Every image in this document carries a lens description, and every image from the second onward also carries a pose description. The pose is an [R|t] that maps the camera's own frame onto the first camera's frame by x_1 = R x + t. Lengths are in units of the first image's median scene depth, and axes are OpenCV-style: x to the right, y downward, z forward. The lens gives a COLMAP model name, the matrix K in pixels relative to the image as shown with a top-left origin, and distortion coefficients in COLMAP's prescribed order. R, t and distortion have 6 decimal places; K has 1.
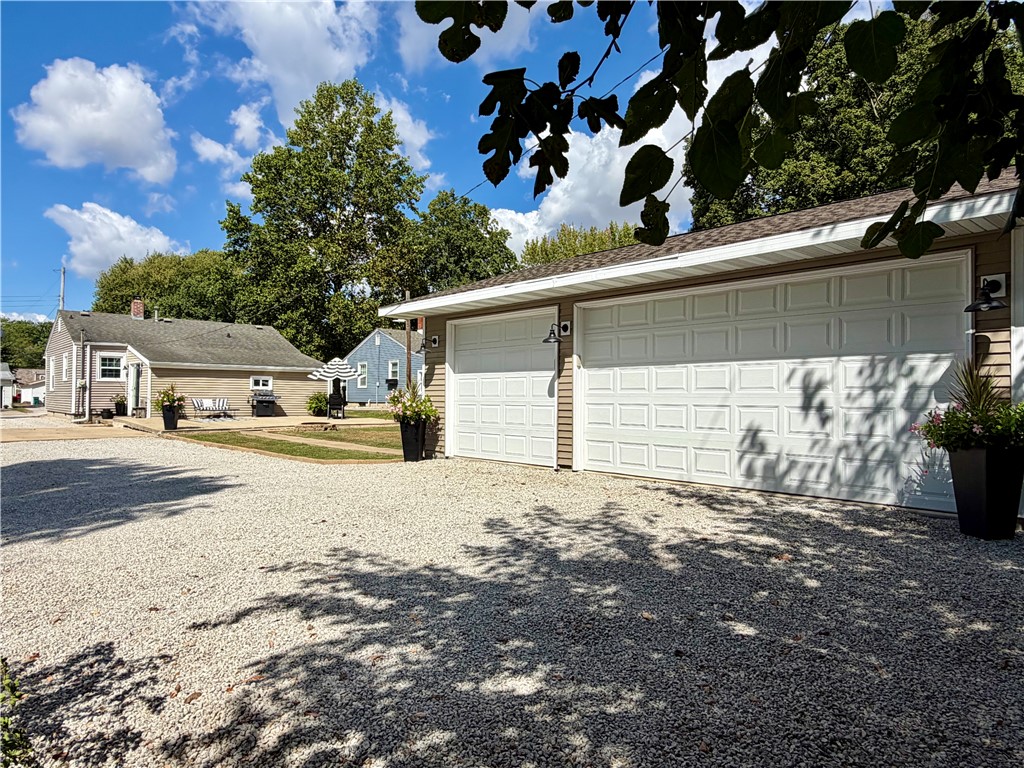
lens RADIAL K [[658.6, 0, 512.0], [0, 658.6, 384.0], [0, 0, 1]] dist [0.001115, 0.000299]
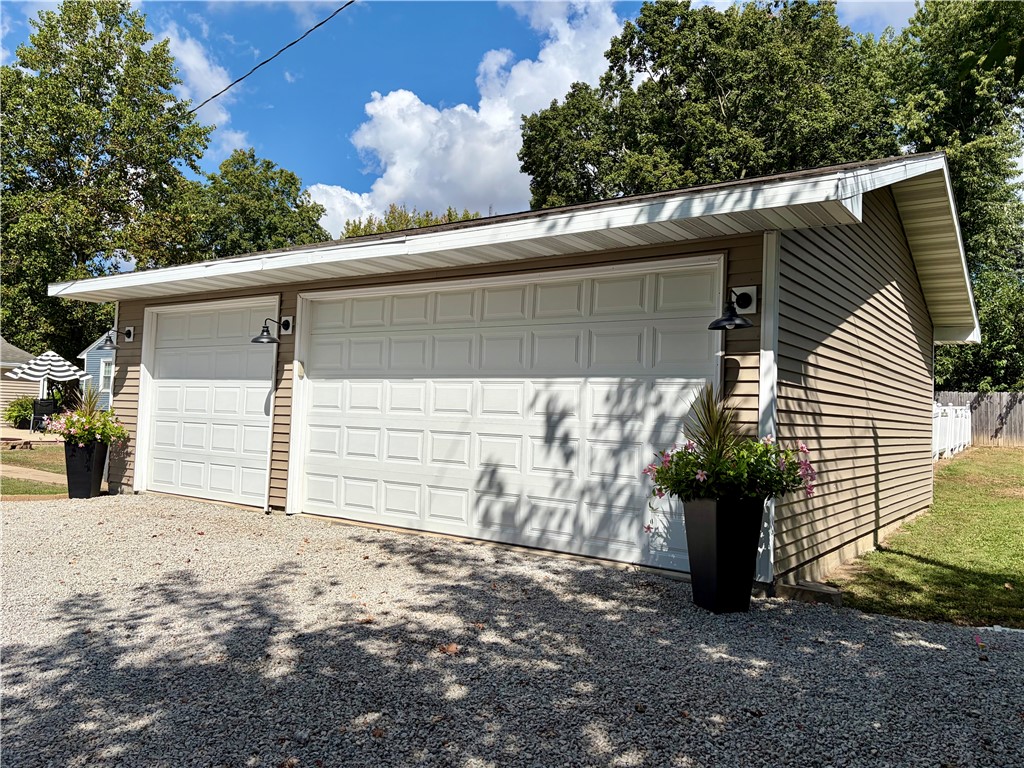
lens RADIAL K [[772.0, 0, 511.1], [0, 772.0, 372.5], [0, 0, 1]] dist [0.053182, -0.052475]
pose [[0.974888, 0.040395, 0.219002, 0.142013], [-0.033847, 0.998863, -0.033570, -0.008973], [-0.220109, 0.025314, 0.975147, 0.068334]]
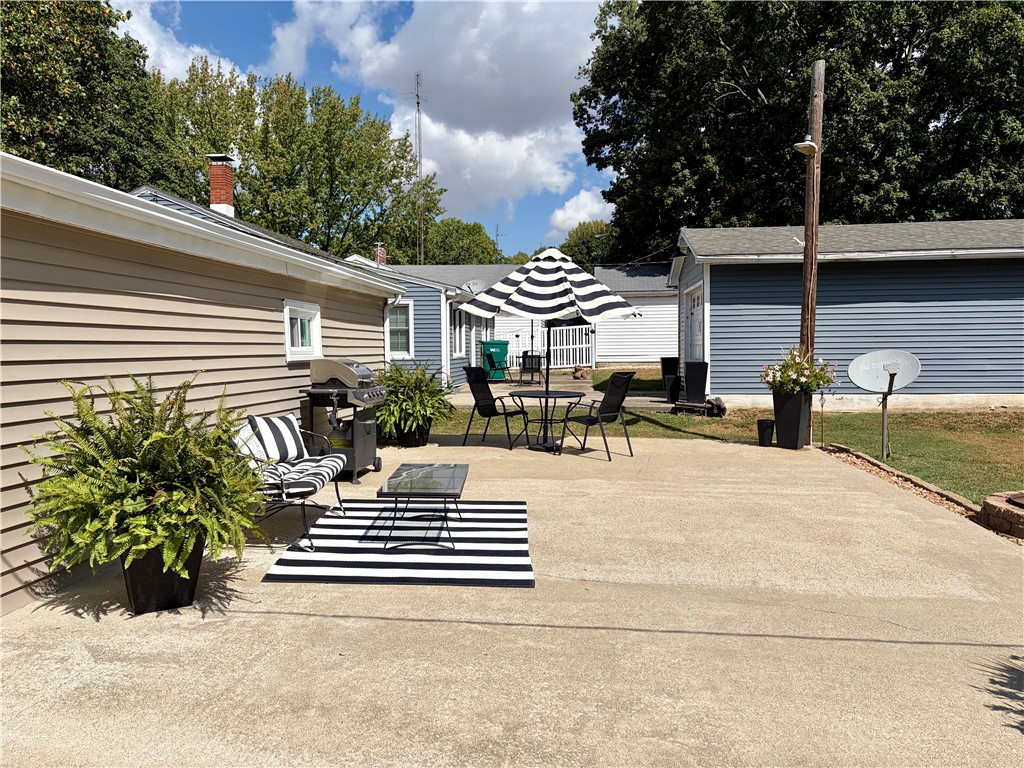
lens RADIAL K [[772.0, 0, 511.1], [0, 772.0, 372.5], [0, 0, 1]] dist [0.053182, -0.052475]
pose [[0.739357, -0.031686, 0.672568, -1.450617], [-0.004582, 0.998632, 0.052084, -0.005770], [-0.673298, -0.041590, 0.738200, 2.110632]]
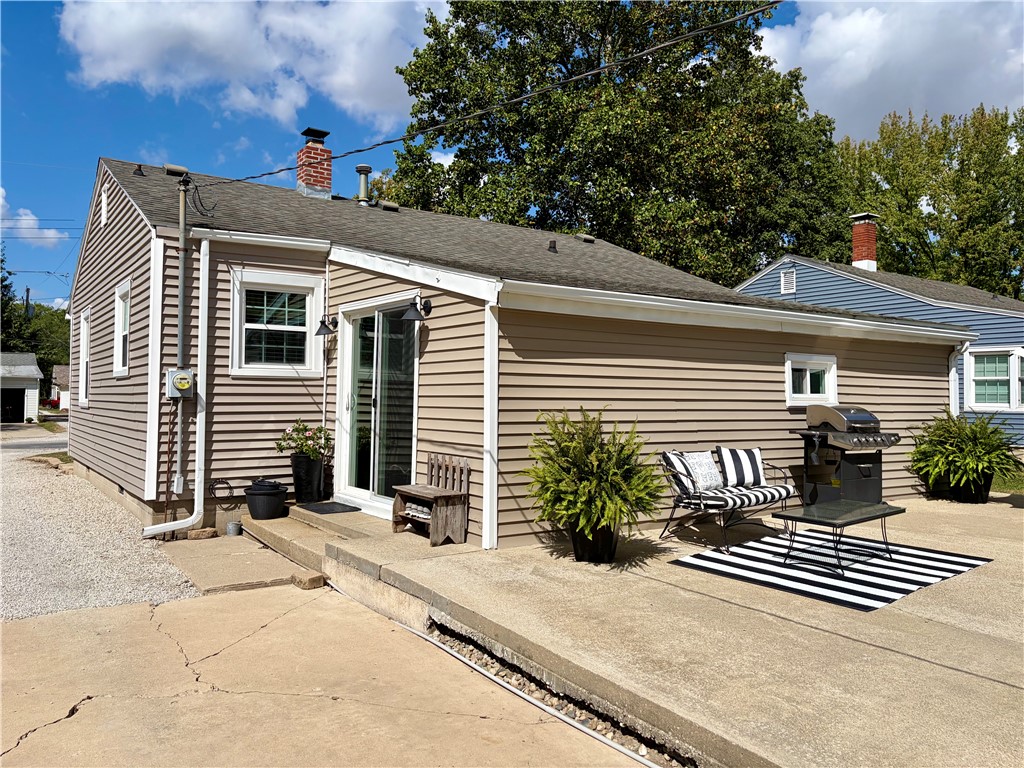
lens RADIAL K [[772.0, 0, 511.1], [0, 772.0, 372.5], [0, 0, 1]] dist [0.053182, -0.052475]
pose [[0.992125, -0.003344, -0.125206, -1.305625], [0.001560, 0.999896, -0.014342, -0.002275], [0.125241, 0.014034, 0.992027, 1.913068]]
